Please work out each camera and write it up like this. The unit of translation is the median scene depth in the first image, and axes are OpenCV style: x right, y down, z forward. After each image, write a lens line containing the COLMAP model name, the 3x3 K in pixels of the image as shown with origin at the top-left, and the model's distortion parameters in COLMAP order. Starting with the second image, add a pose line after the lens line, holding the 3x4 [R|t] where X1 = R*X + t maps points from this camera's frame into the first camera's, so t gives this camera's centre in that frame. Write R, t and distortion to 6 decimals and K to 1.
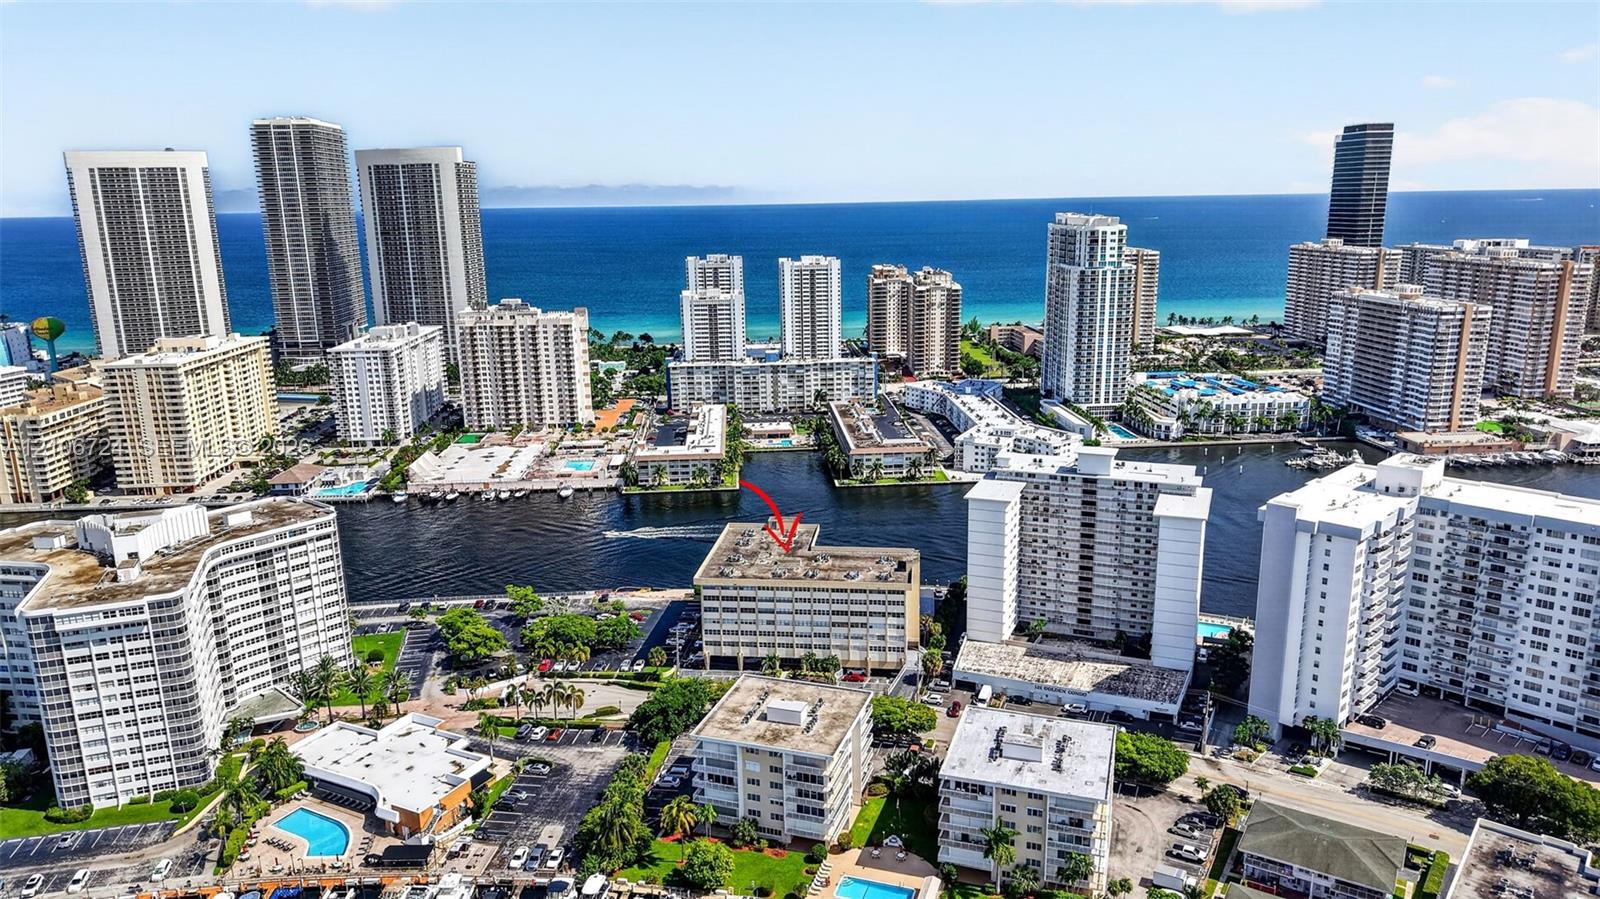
lens RADIAL K [[1091.4, 0, 789.8], [0, 1091.4, 488.4], [0, 0, 1]] dist [0.039477, -0.033457]
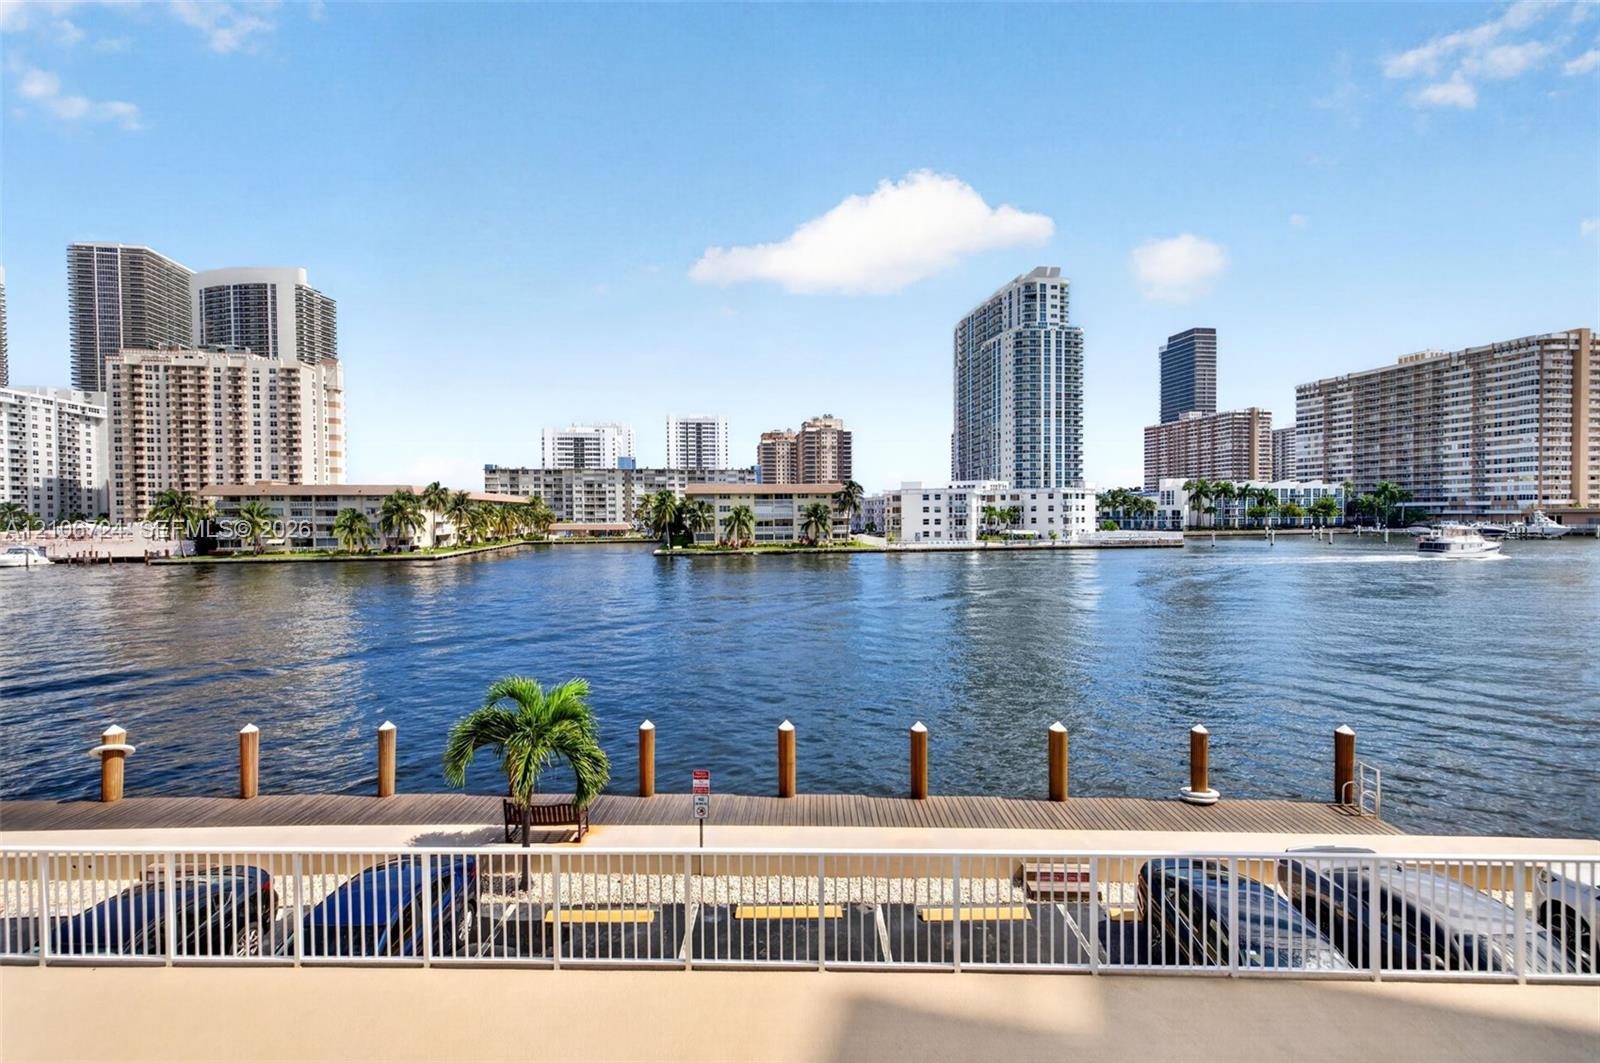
lens RADIAL K [[669.8, 0, 795.0], [0, 669.8, 527.0], [0, 0, 1]] dist [0.008450, -0.002464]
pose [[0.994785, 0.012174, 0.101266, 0.062994], [0.013512, 0.968370, -0.249151, 0.051247], [-0.101096, 0.249220, 0.963156, 0.593565]]
